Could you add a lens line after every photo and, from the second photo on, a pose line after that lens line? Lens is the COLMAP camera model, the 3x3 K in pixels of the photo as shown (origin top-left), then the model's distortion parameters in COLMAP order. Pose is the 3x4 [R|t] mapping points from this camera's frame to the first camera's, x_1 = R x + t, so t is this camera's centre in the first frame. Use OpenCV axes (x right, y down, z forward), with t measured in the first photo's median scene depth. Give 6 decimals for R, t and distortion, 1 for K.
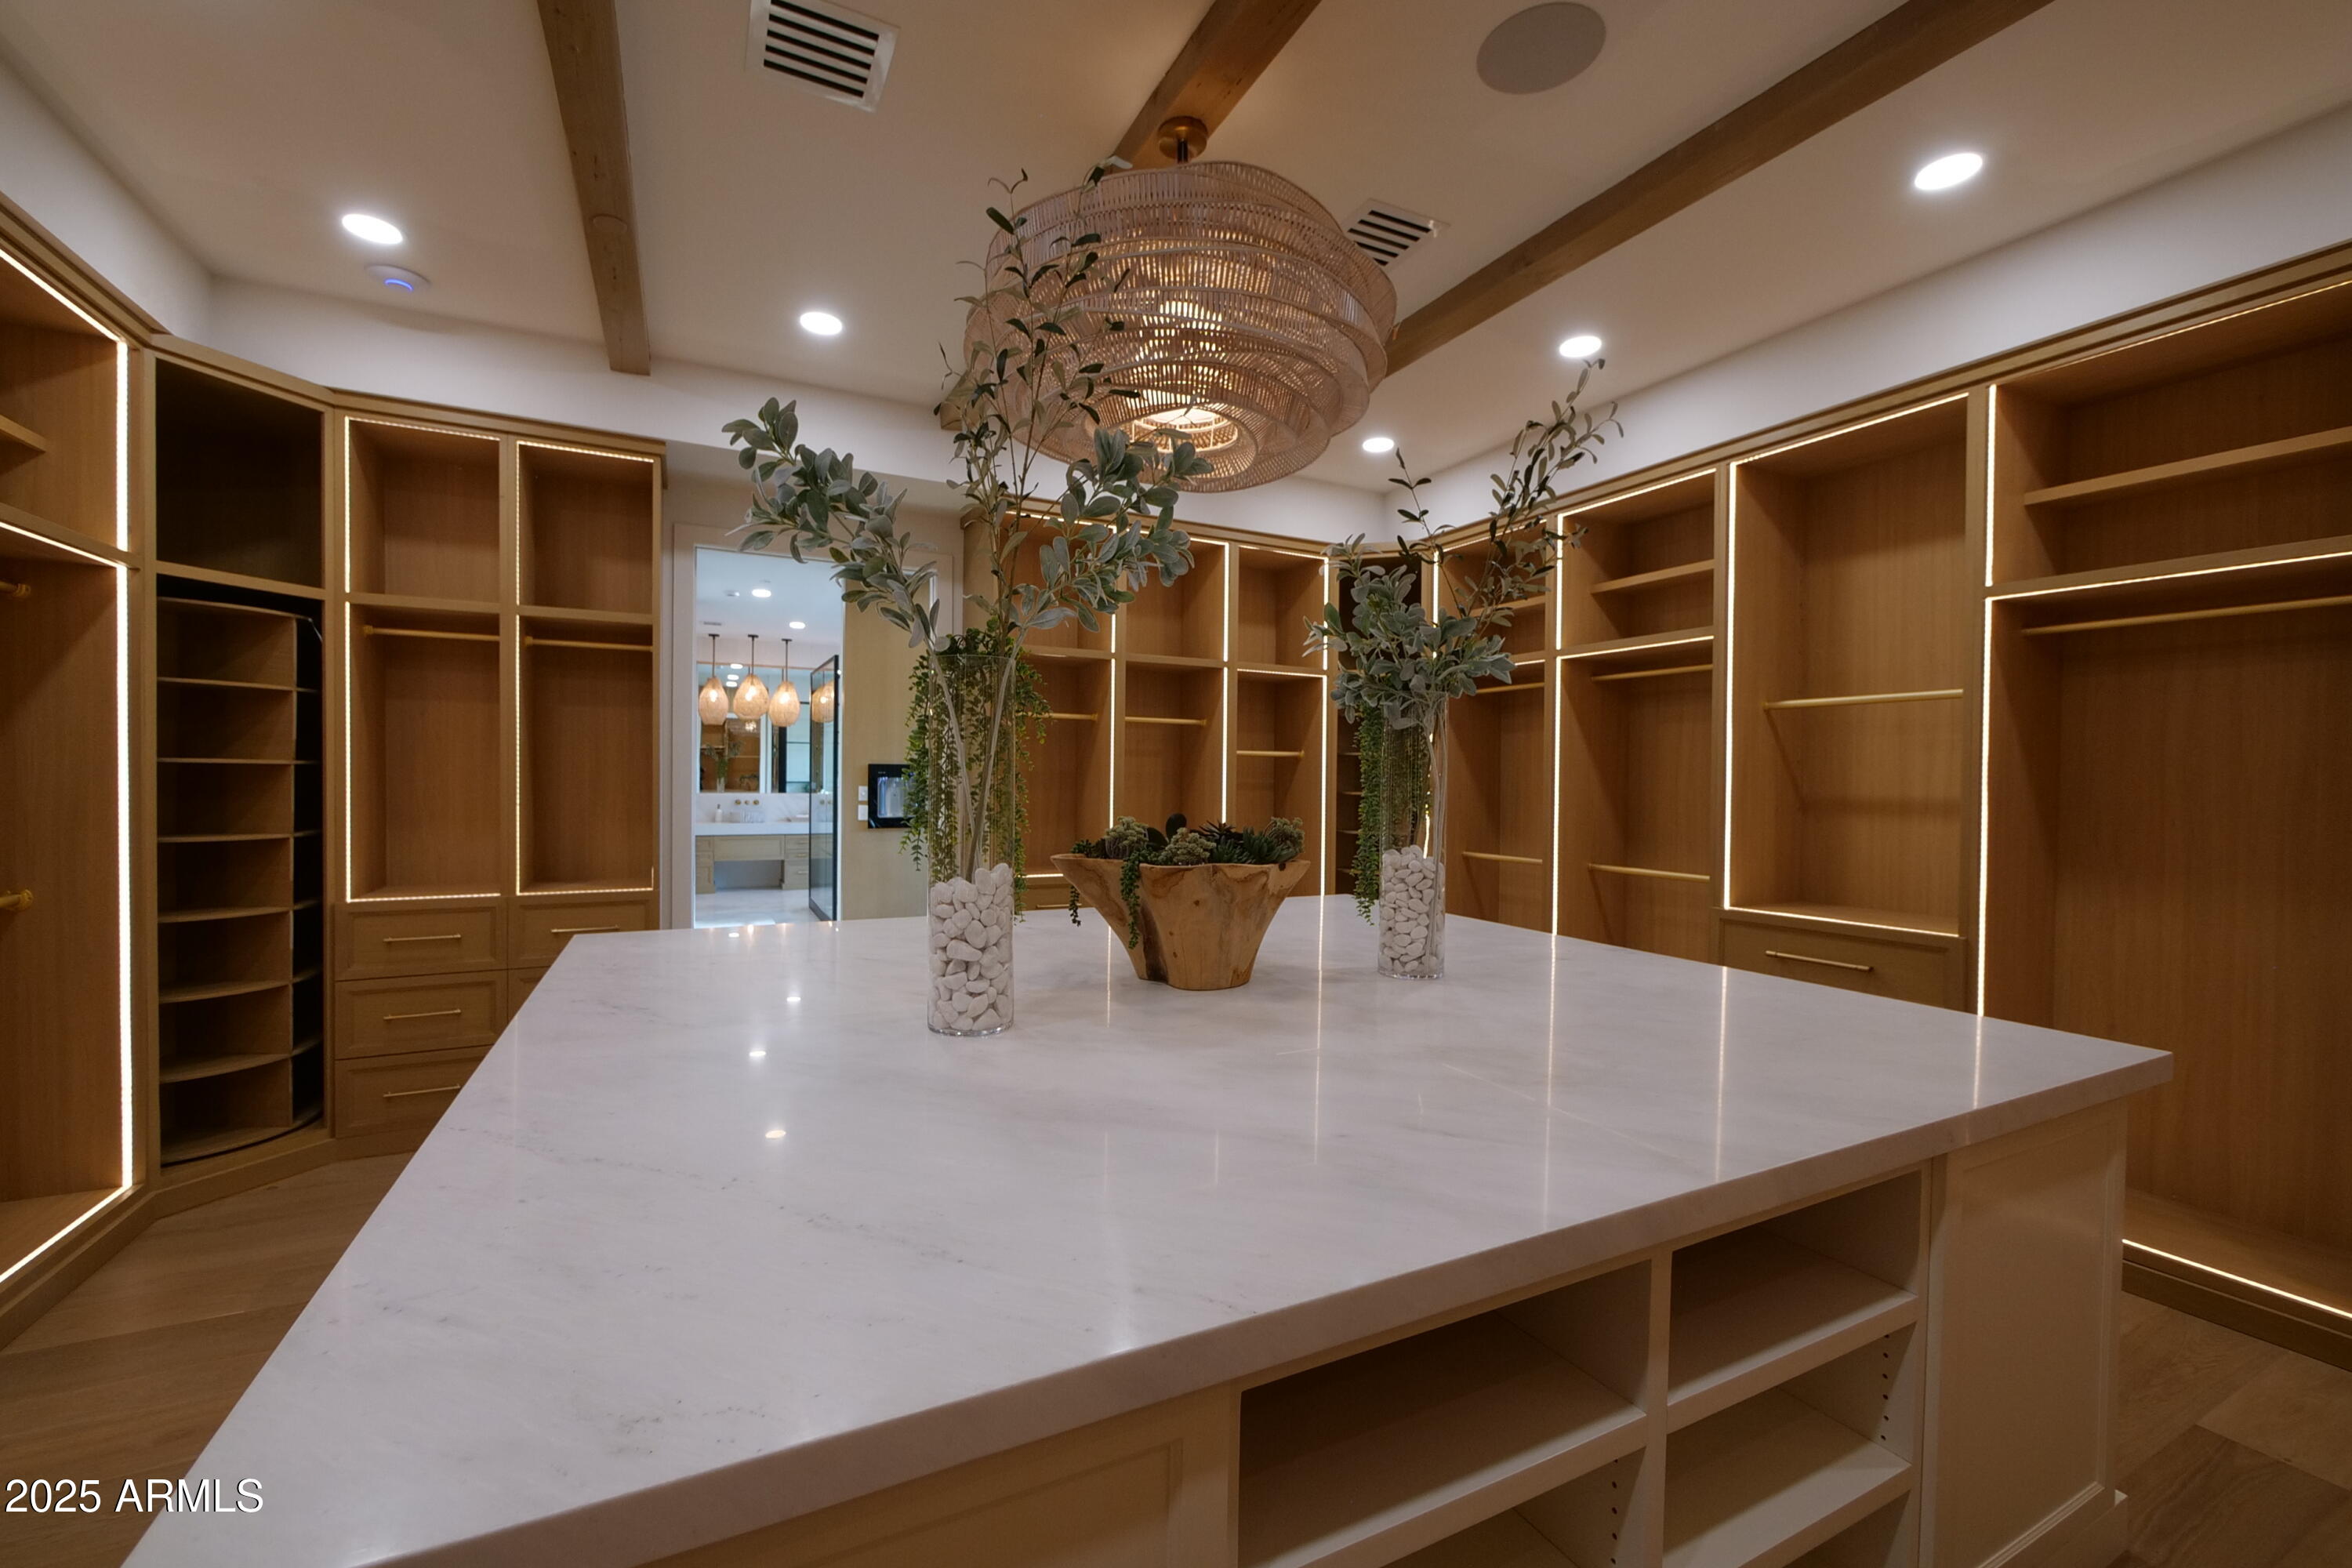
lens RADIAL K [[954.5, 0, 1176.0], [0, 954.5, 784.0], [0, 0, 1]] dist [0.000110, 0.000209]
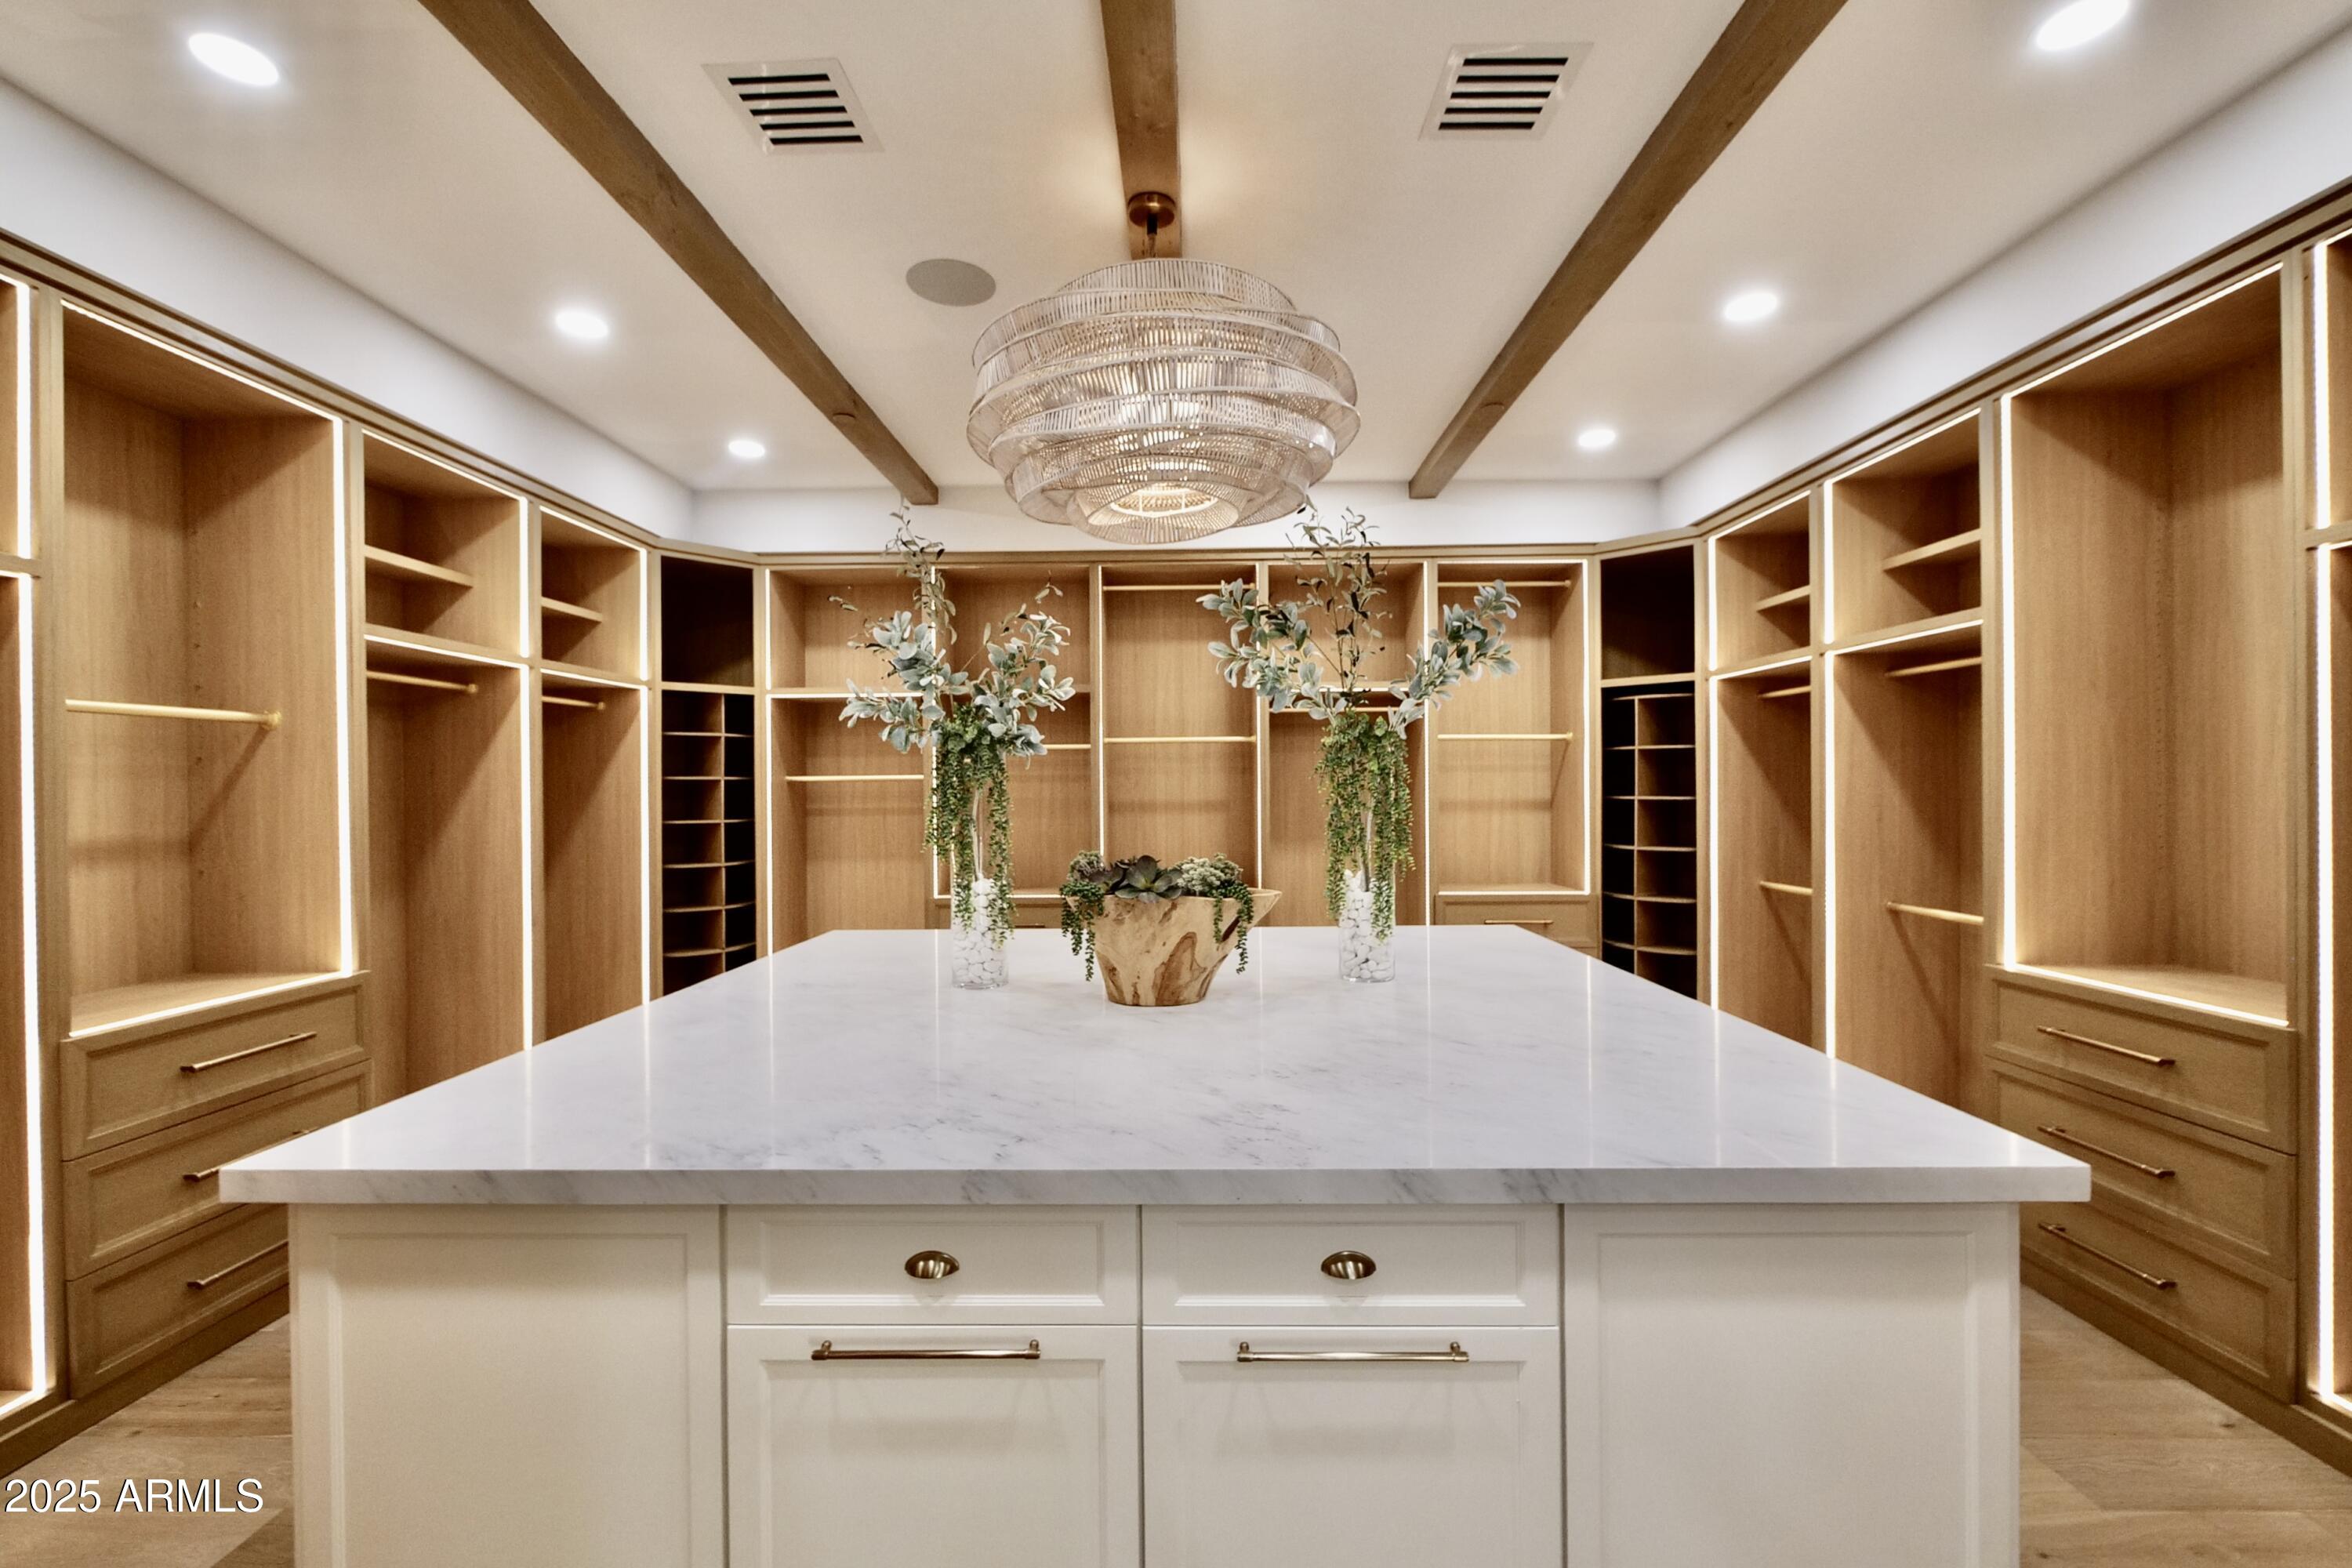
lens RADIAL K [[954.5, 0, 1176.0], [0, 954.5, 784.0], [0, 0, 1]] dist [0.000110, 0.000209]
pose [[0.883705, -0.022944, -0.467481, 0.372367], [0.015315, 0.999680, -0.020114, -0.013967], [0.467793, 0.010615, 0.883774, -0.002433]]
